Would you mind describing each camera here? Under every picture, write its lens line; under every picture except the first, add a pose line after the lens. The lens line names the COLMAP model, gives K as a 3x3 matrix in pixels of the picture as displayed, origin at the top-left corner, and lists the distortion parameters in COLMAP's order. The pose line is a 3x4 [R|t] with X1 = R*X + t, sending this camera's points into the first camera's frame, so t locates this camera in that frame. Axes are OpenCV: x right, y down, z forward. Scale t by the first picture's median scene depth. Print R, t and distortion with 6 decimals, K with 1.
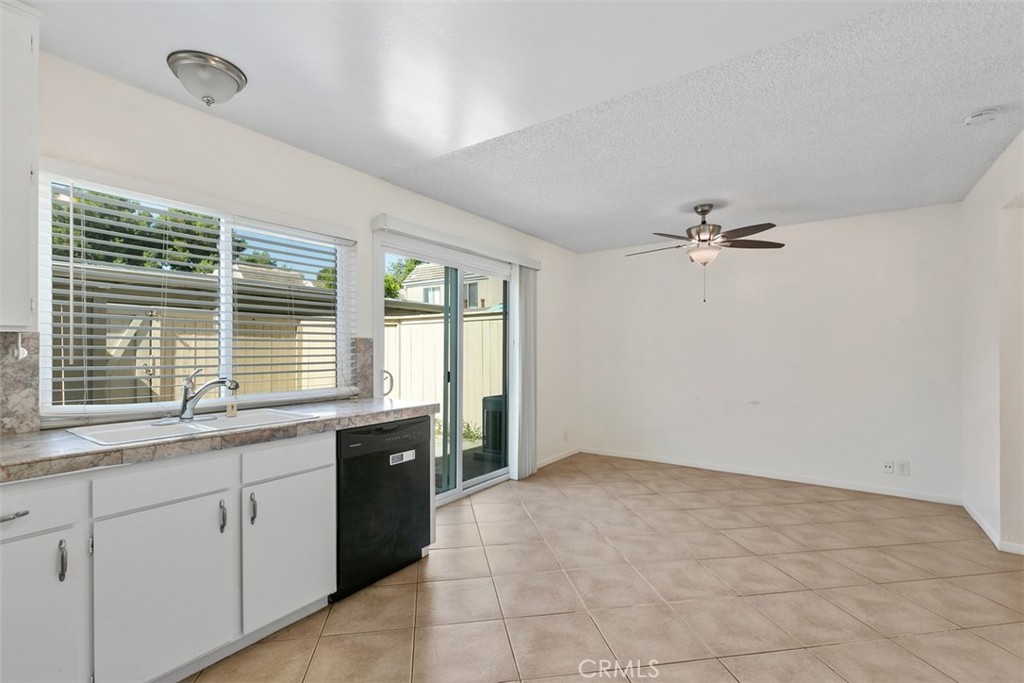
lens RADIAL K [[461.2, 0, 503.7], [0, 461.2, 345.6], [0, 0, 1]] dist [-0.002404, -0.000580]
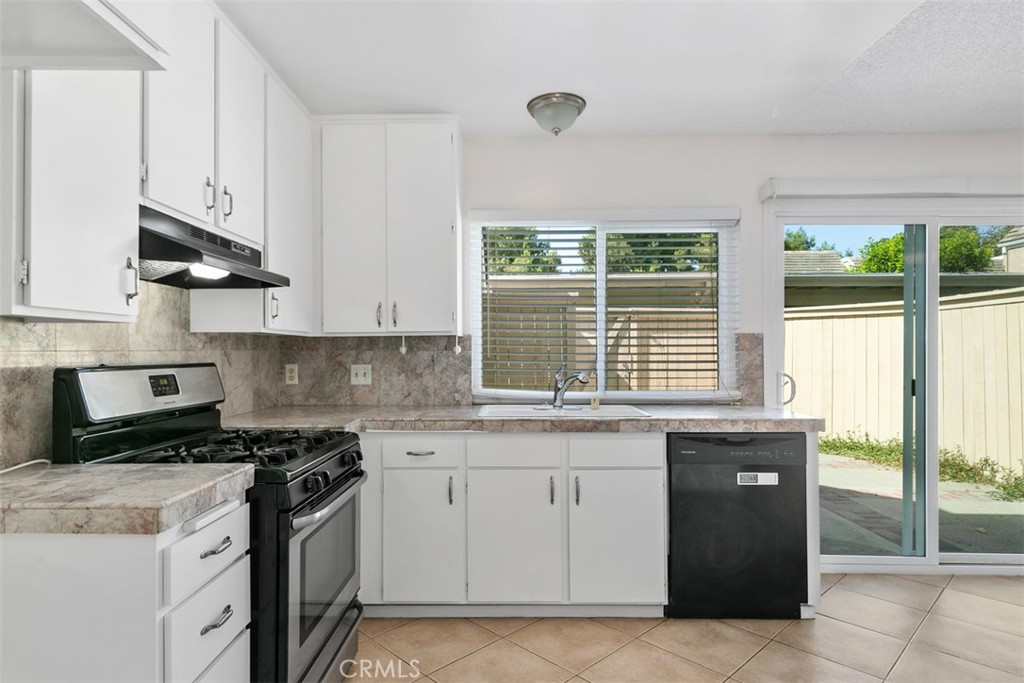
lens RADIAL K [[565.5, 0, 506.8], [0, 565.5, 346.0], [0, 0, 1]] dist [0.013121, 0.000525]
pose [[0.570434, -0.006720, -0.821316, 0.279718], [0.007736, 0.999966, -0.002808, 0.005663], [0.821307, -0.004752, 0.570467, 0.052760]]
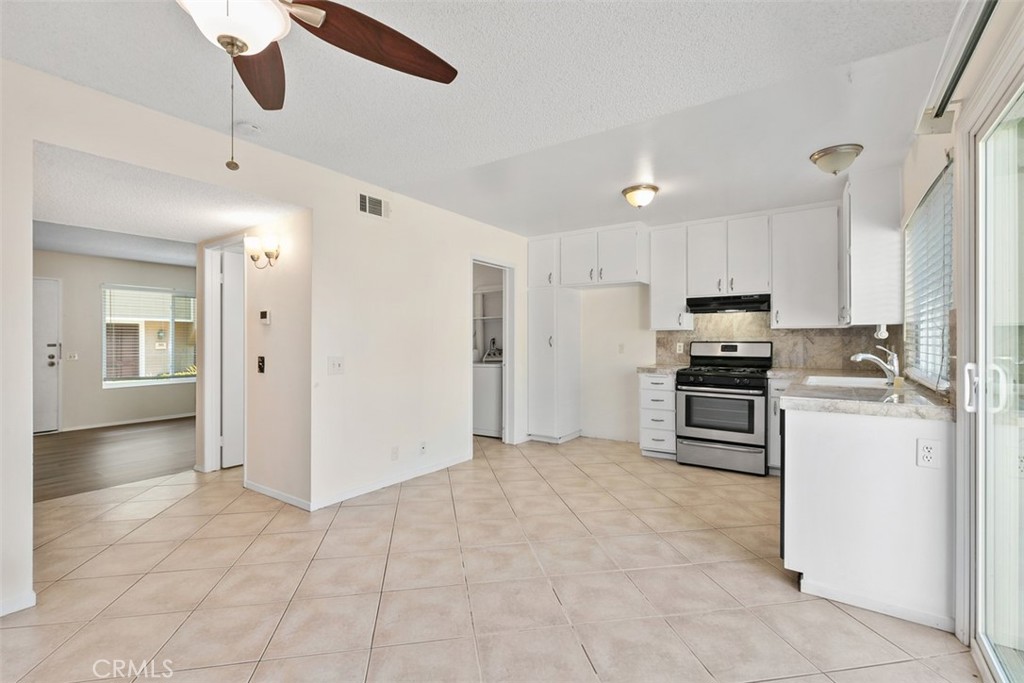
lens RADIAL K [[460.4, 0, 505.4], [0, 460.4, 338.6], [0, 0, 1]] dist [-0.000726, -0.000820]
pose [[-0.999970, 0.001668, -0.007615, 0.301381], [0.001764, 0.999918, -0.012699, 0.029366], [0.007593, -0.012712, -0.999890, 1.573370]]
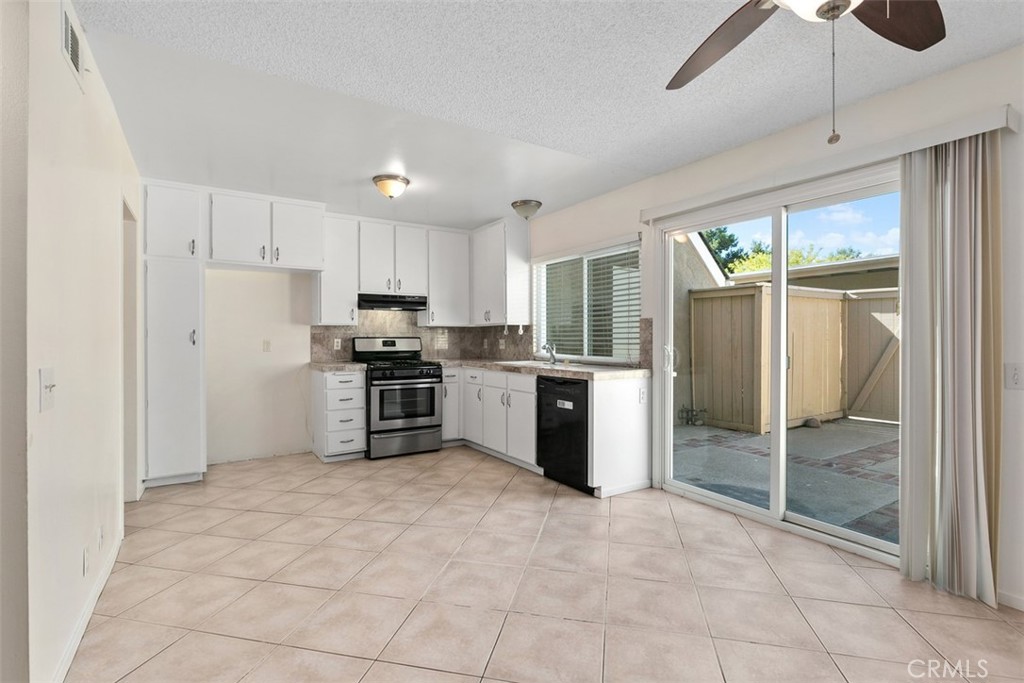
lens RADIAL K [[479.0, 0, 507.6], [0, 479.0, 339.9], [0, 0, 1]] dist [-0.011866, 0.000038]
pose [[-0.376540, 0.006348, -0.926378, 0.949662], [0.011249, 0.999934, 0.002280, 0.031580], [0.926332, -0.009562, -0.376587, 1.102448]]
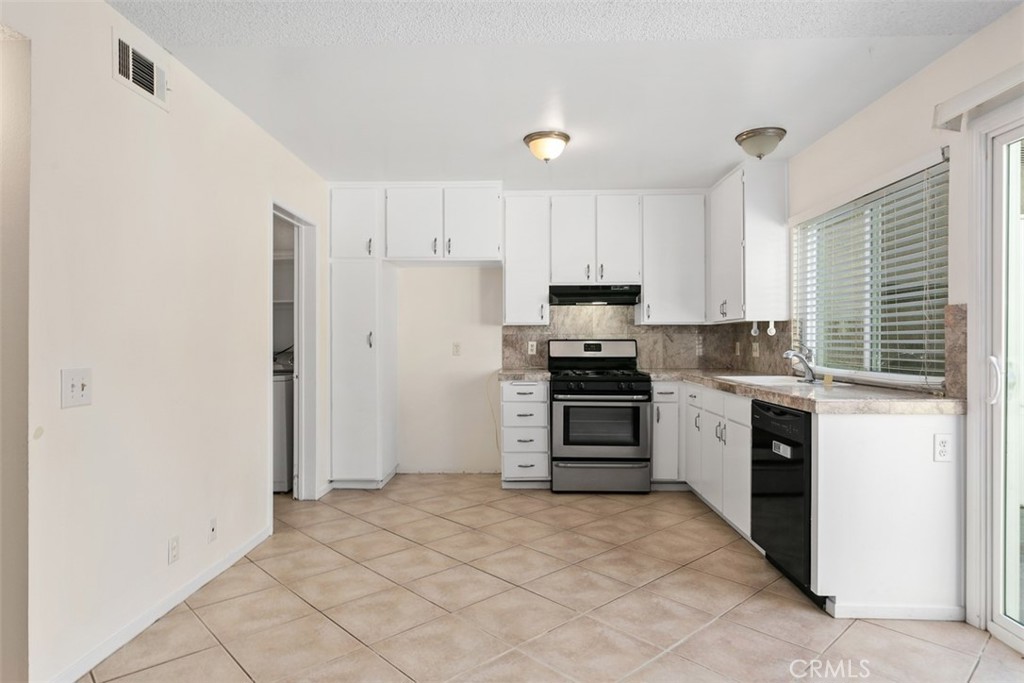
lens RADIAL K [[589.3, 0, 504.4], [0, 589.3, 340.5], [0, 0, 1]] dist [-0.000247, -0.001247]
pose [[-0.833473, 0.002534, -0.552555, 0.652540], [0.007537, 0.999949, -0.006784, 0.033179], [0.552509, -0.009819, -0.833449, 1.298062]]
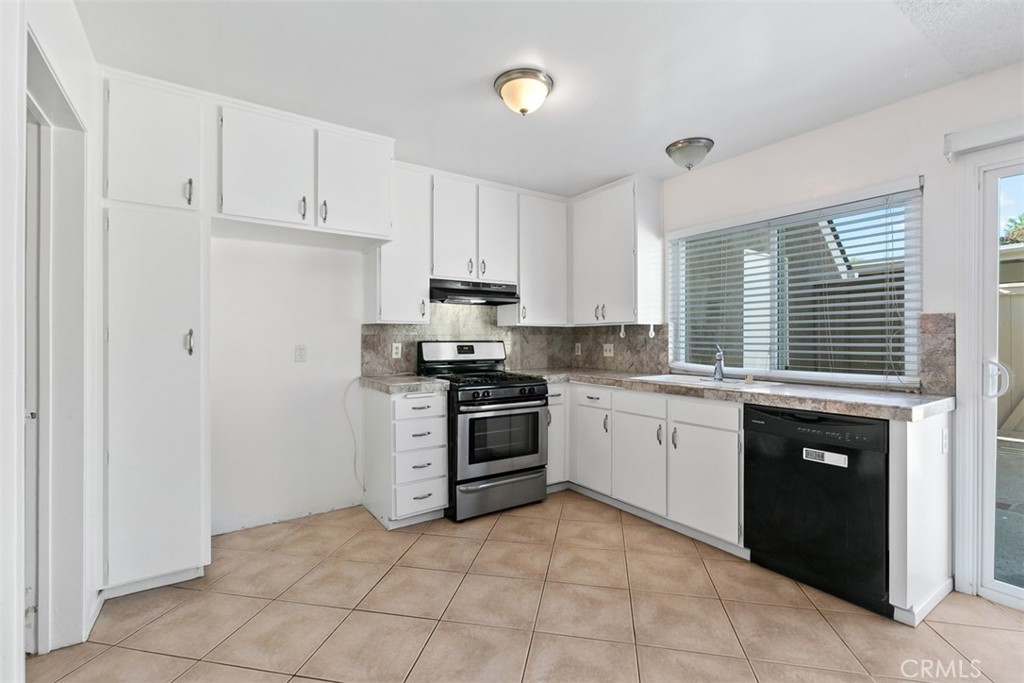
lens RADIAL K [[460.4, 0, 505.4], [0, 460.4, 338.6], [0, 0, 1]] dist [-0.000726, -0.000820]
pose [[-0.356443, 0.002138, -0.934315, 0.609176], [0.008299, 0.999965, -0.000878, 0.017768], [0.934280, -0.008067, -0.356448, 0.601582]]
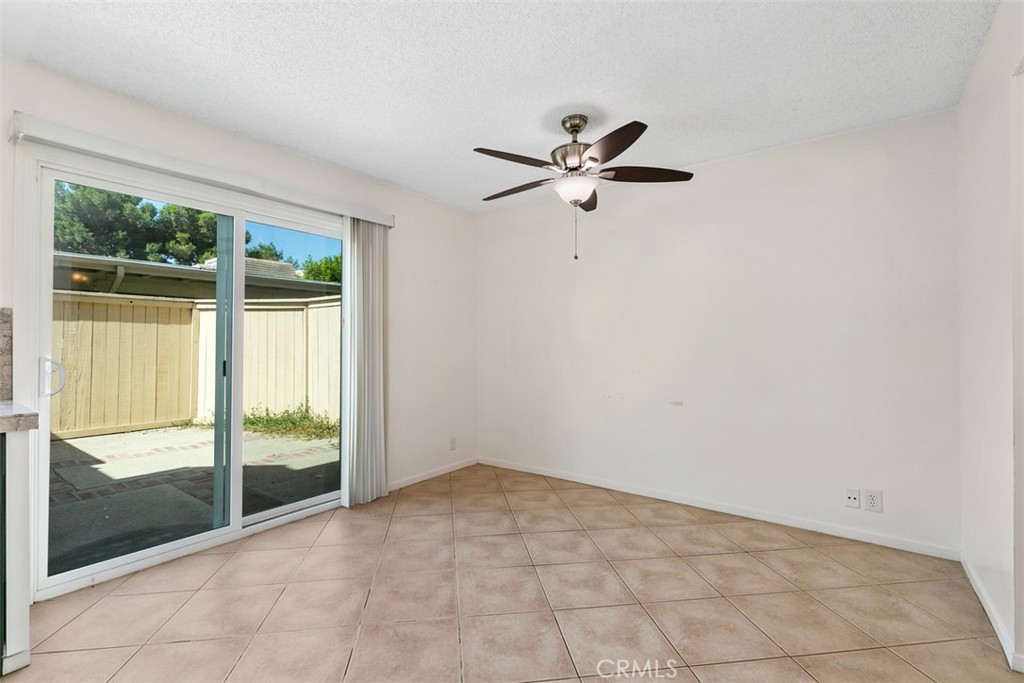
lens RADIAL K [[460.4, 0, 505.4], [0, 460.4, 338.6], [0, 0, 1]] dist [-0.000726, -0.000820]
pose [[0.999720, -0.001956, -0.023577, 0.414369], [0.001990, 0.999997, 0.001402, 0.026688], [0.023574, -0.001448, 0.999721, 0.371541]]
